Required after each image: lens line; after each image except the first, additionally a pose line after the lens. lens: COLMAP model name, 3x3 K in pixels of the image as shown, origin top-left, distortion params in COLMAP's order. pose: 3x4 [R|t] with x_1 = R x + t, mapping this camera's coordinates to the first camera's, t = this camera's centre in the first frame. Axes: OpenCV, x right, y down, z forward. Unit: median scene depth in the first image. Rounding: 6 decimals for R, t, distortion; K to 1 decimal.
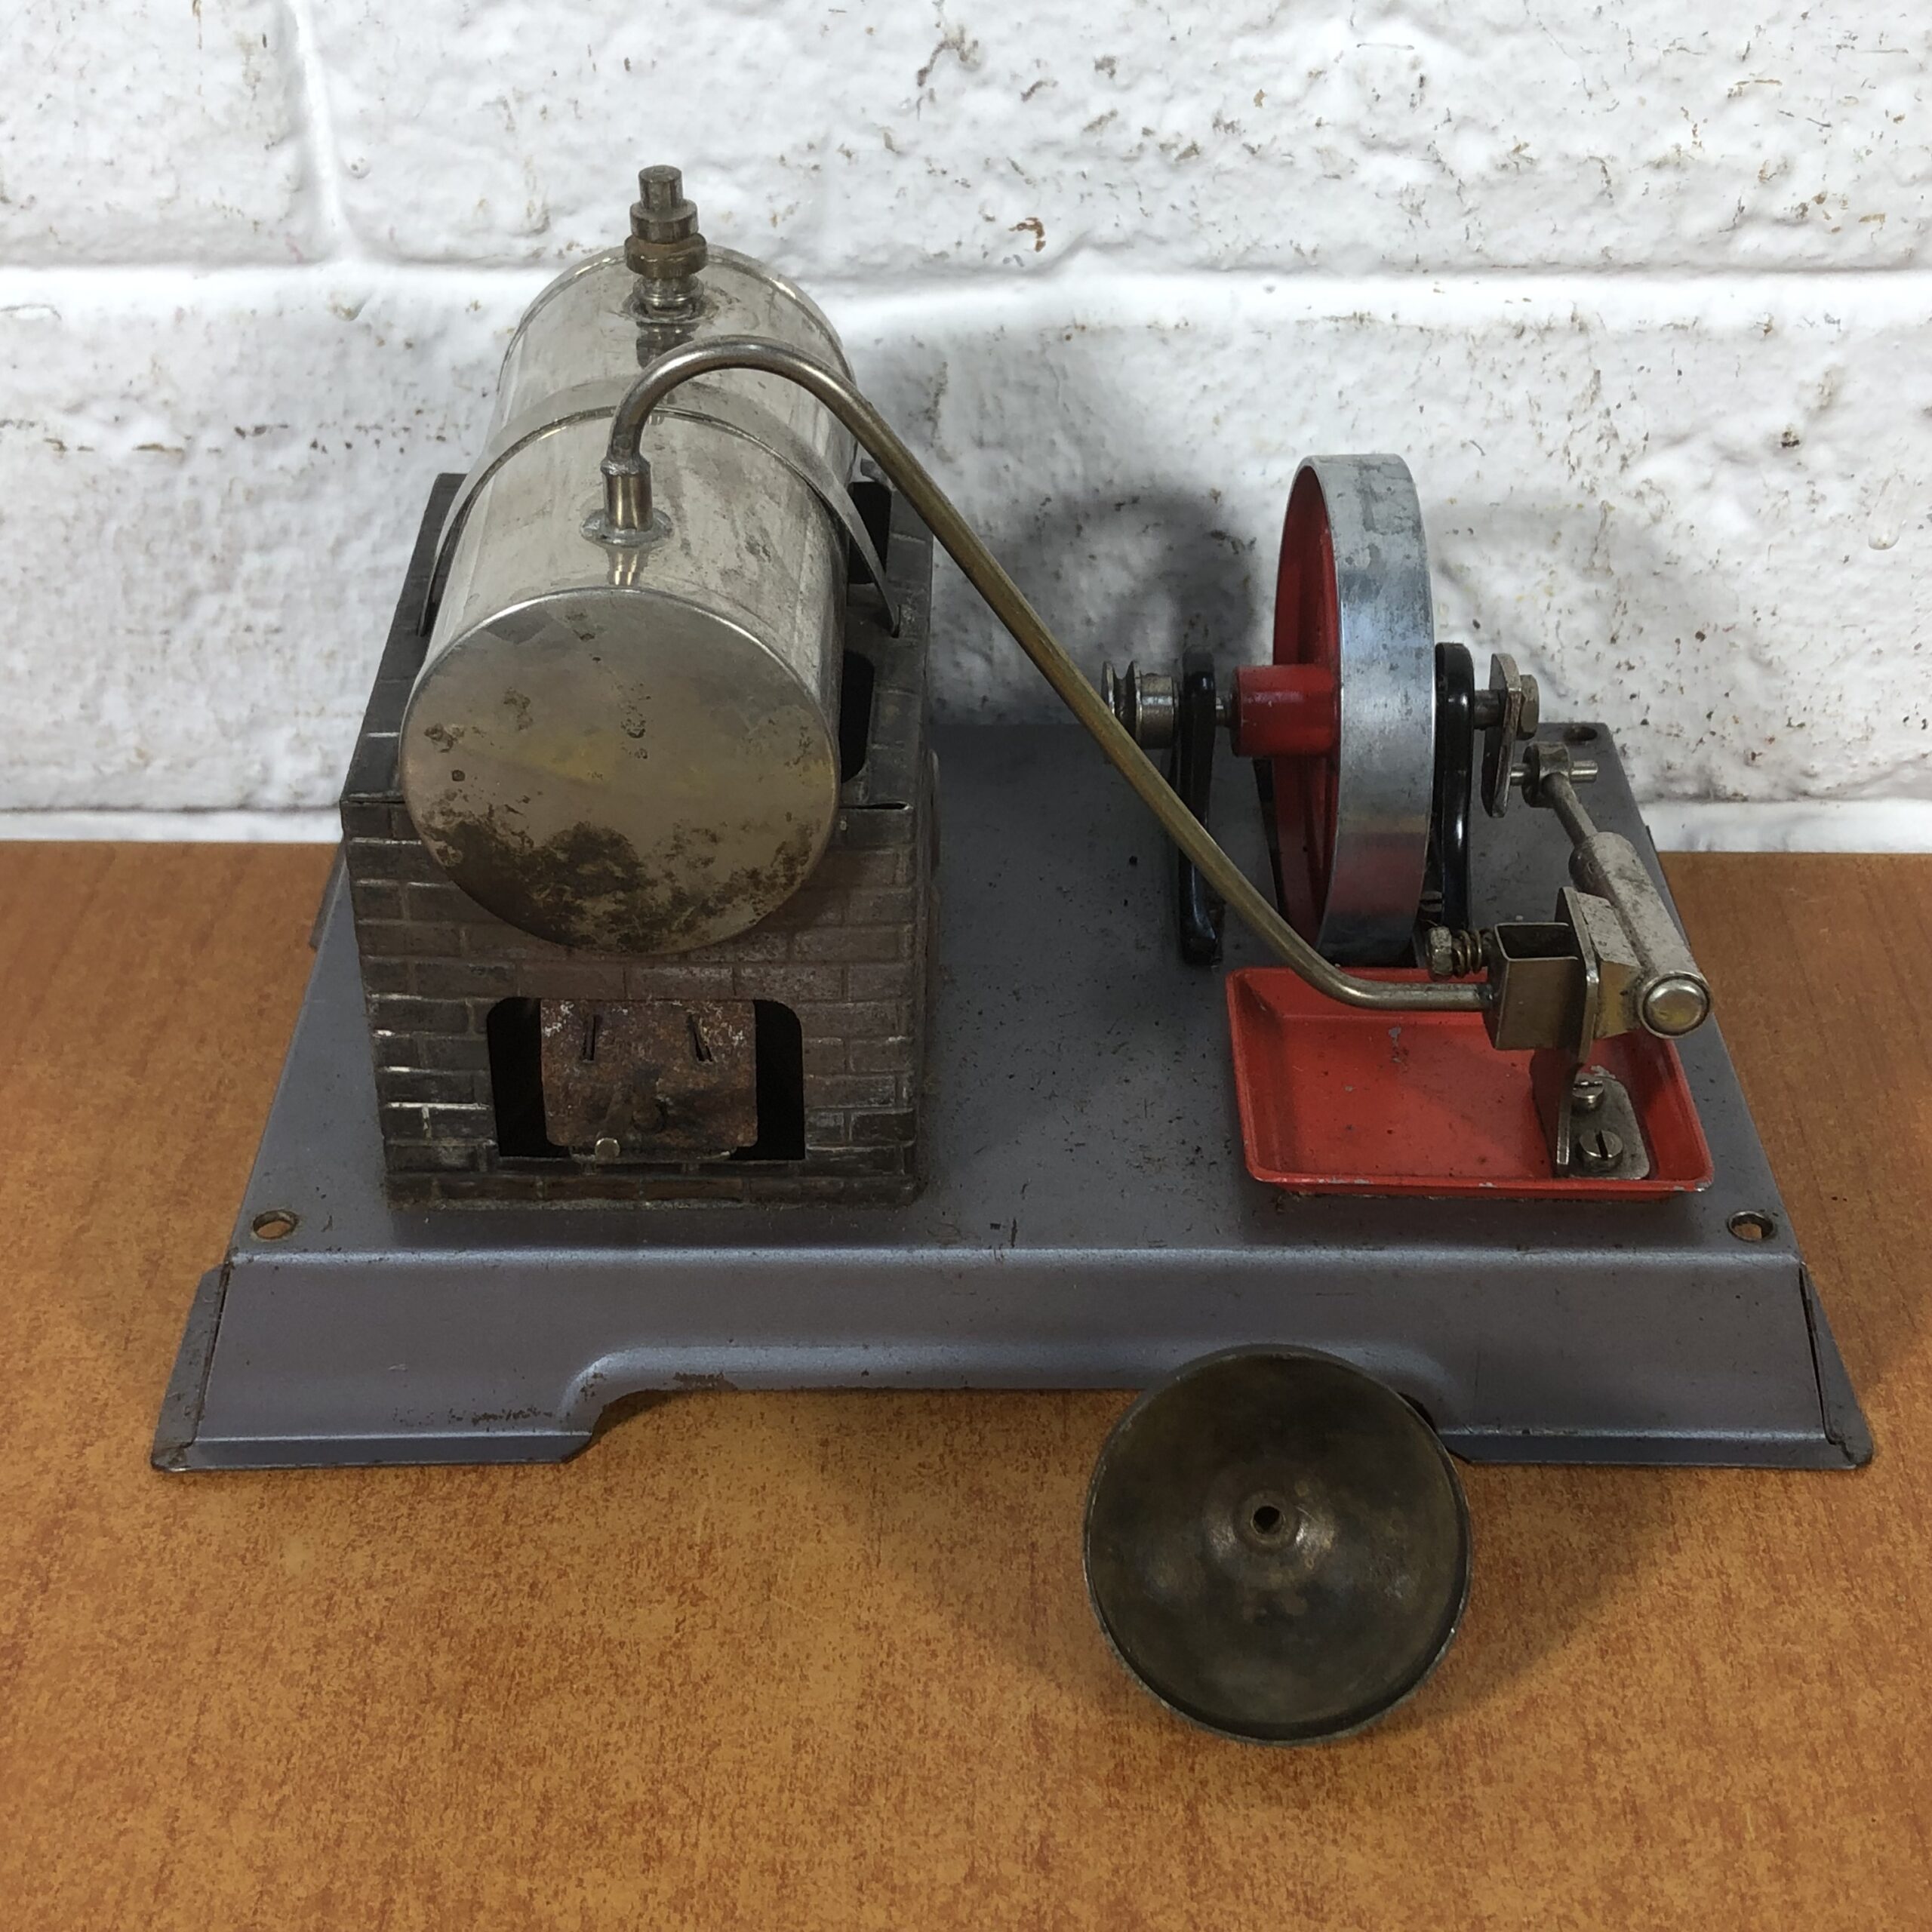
lens RADIAL K [[3056.6, 0, 940.9], [0, 3056.6, 944.8], [0, 0, 1]] dist [0.043715, 0.000000]
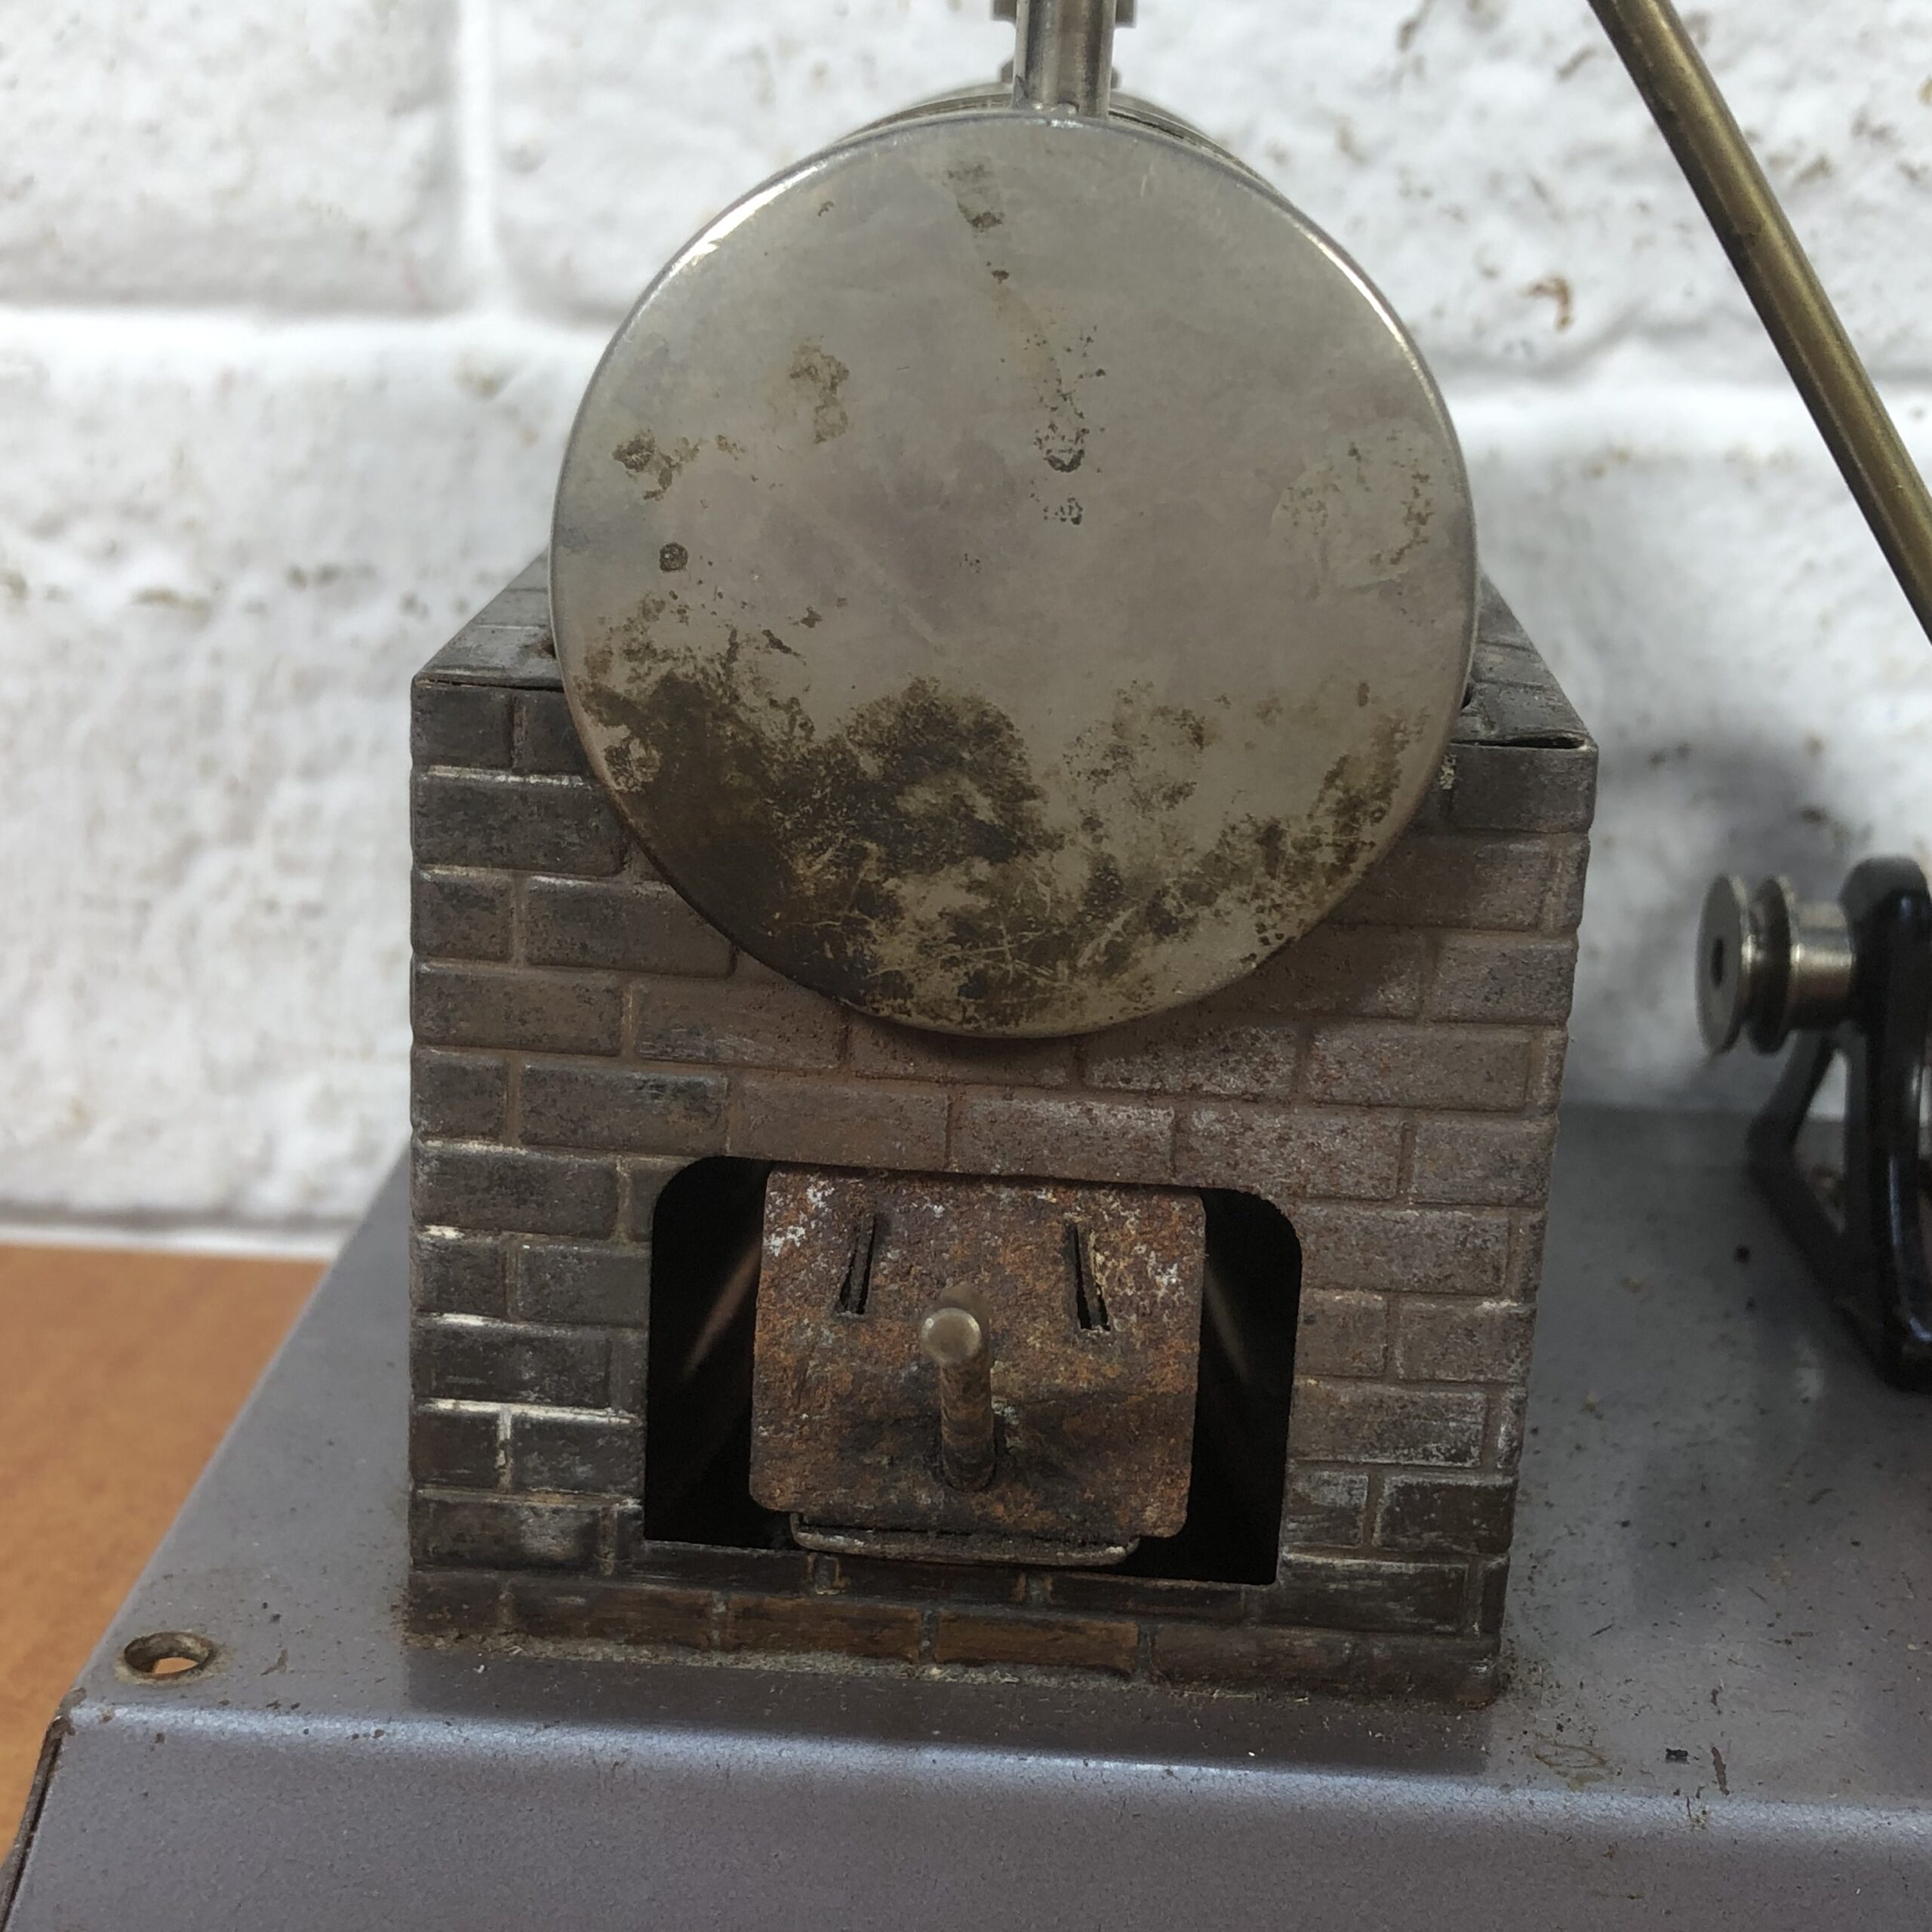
lens RADIAL K [[3056.6, 0, 913.7], [0, 3056.6, 990.9], [0, 0, 1]] dist [0.043715, 0.000000]
pose [[0.998119, 0.053835, -0.029339, -0.080043], [-0.060347, 0.947147, -0.315072, 0.119814], [0.010826, 0.316250, 0.948614, 0.445059]]
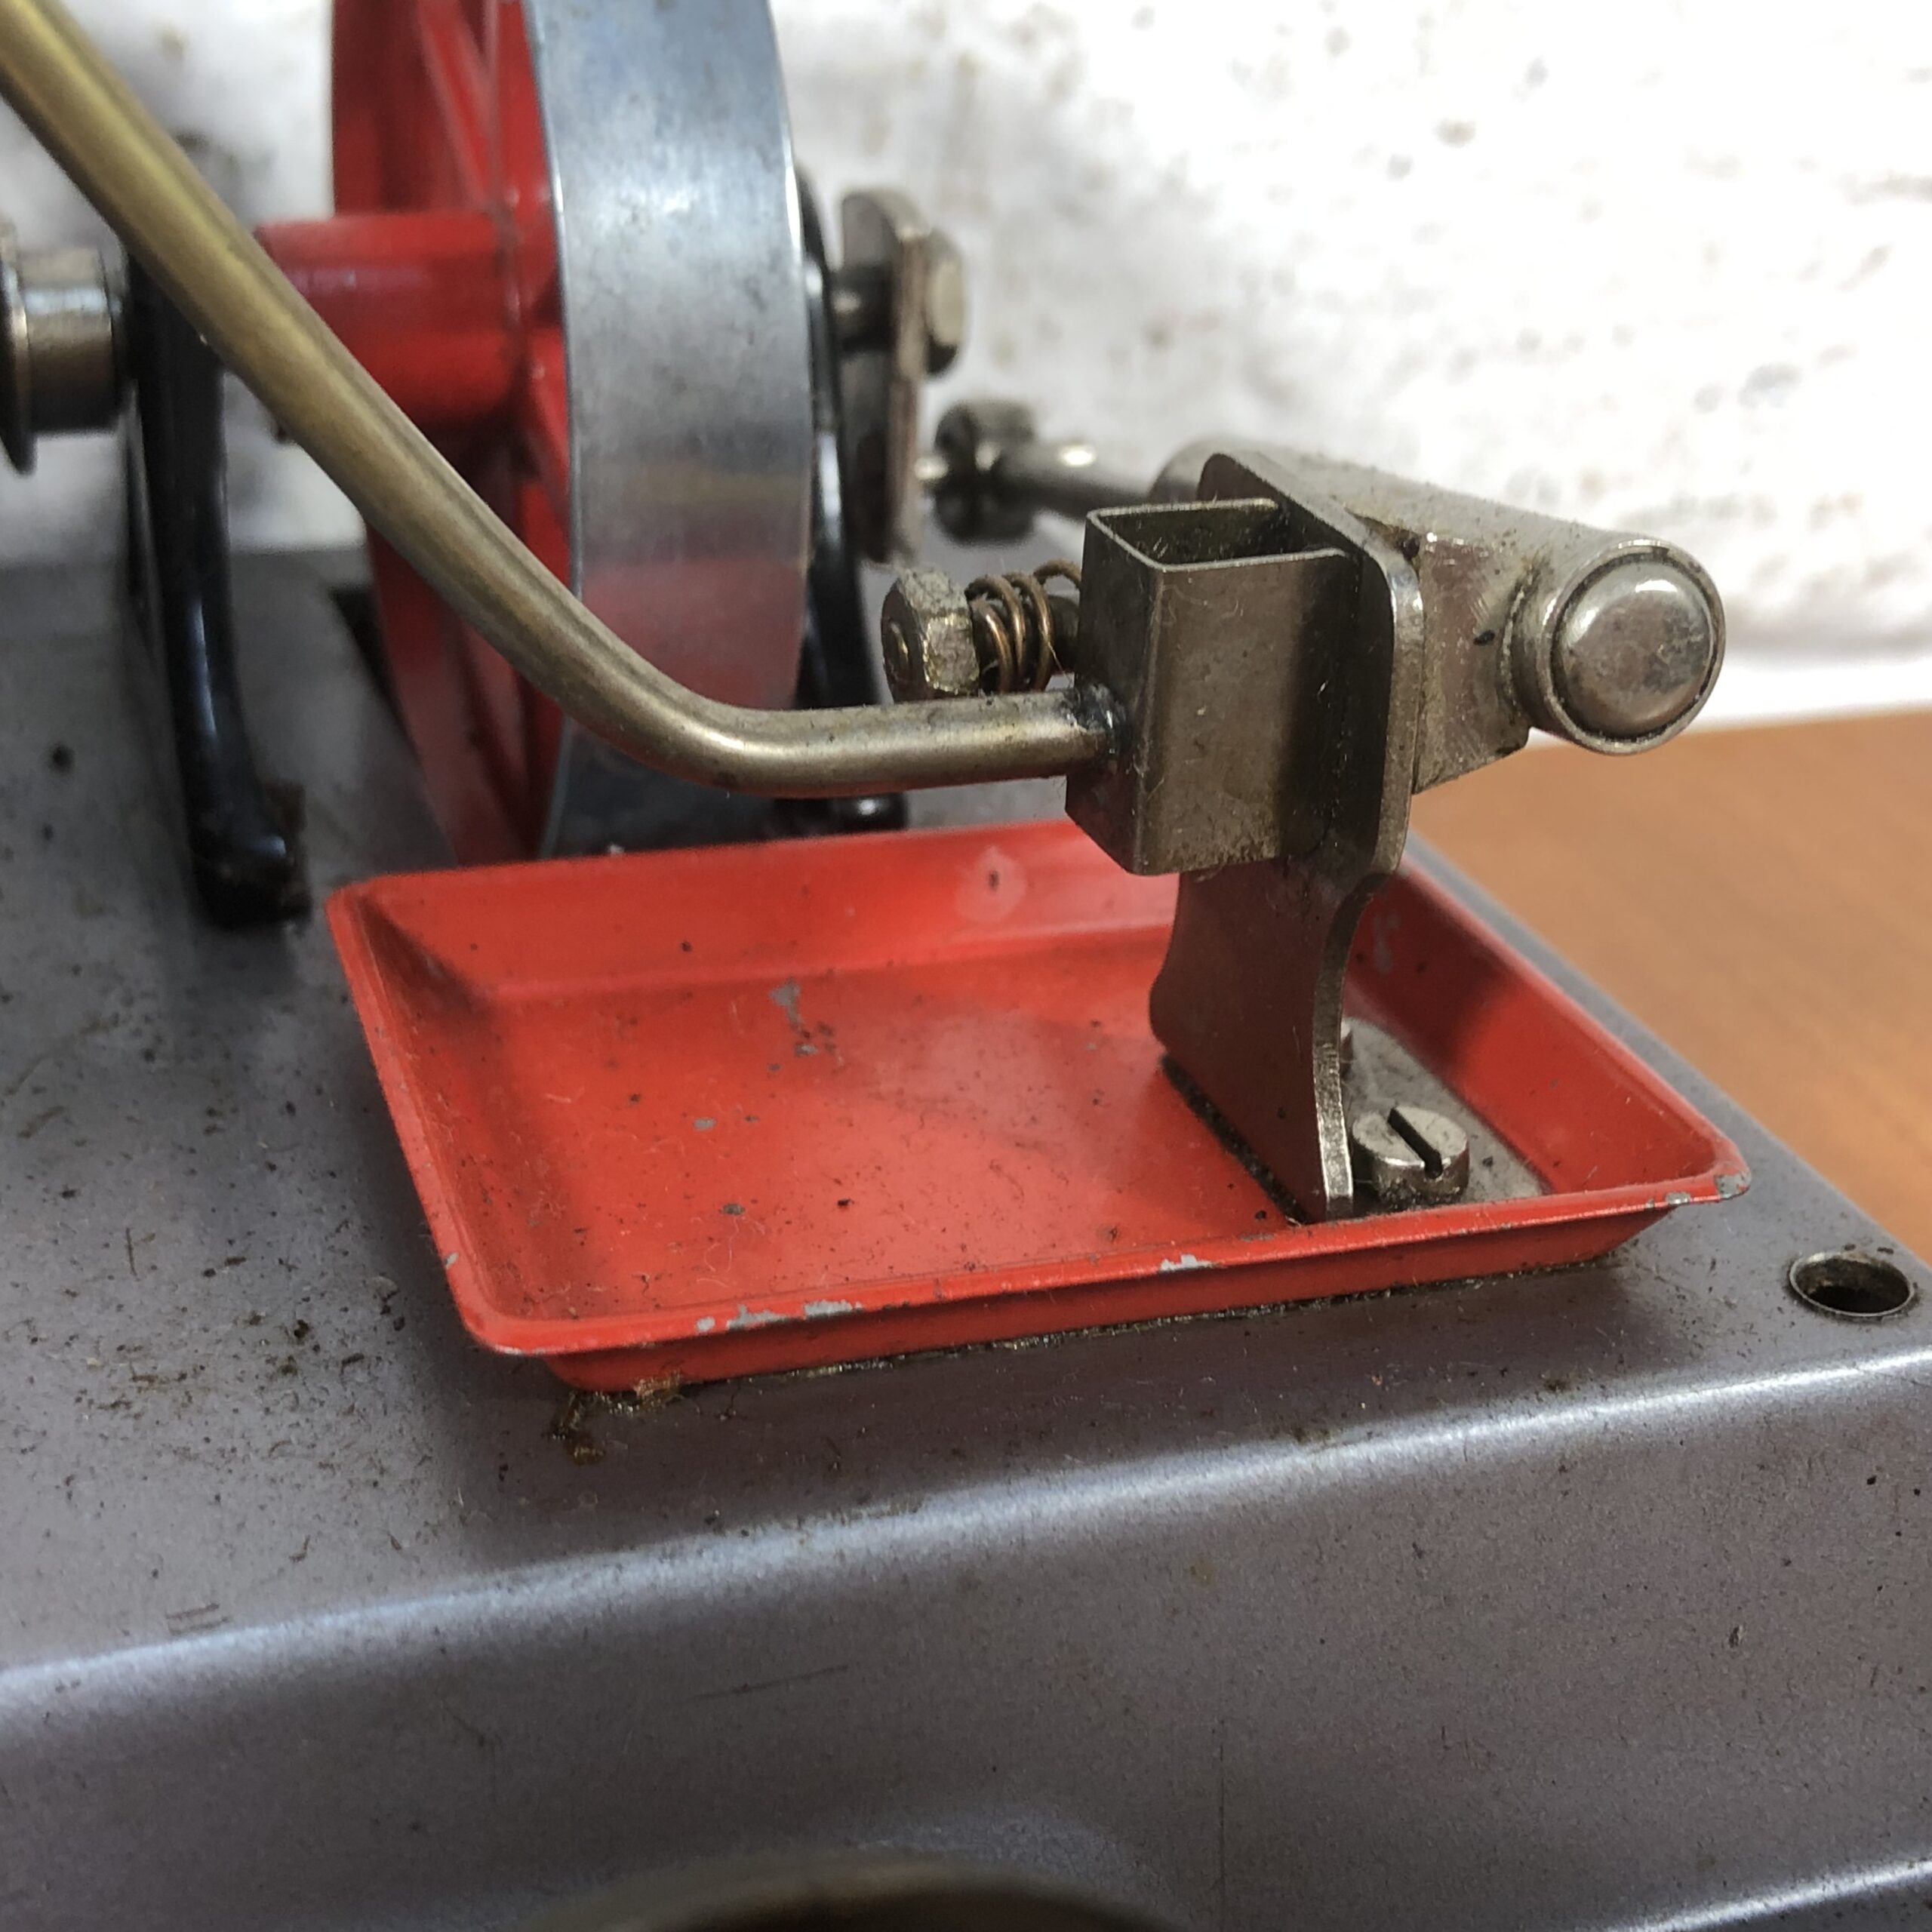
lens RADIAL K [[3056.6, 0, 997.5], [0, 3056.6, 920.5], [0, 0, 1]] dist [0.043715, 0.000000]
pose [[0.941155, -0.100397, 0.322719, 0.046941], [0.153712, 0.977542, -0.144166, 0.075227], [-0.300997, 0.185289, 0.935451, 0.591052]]
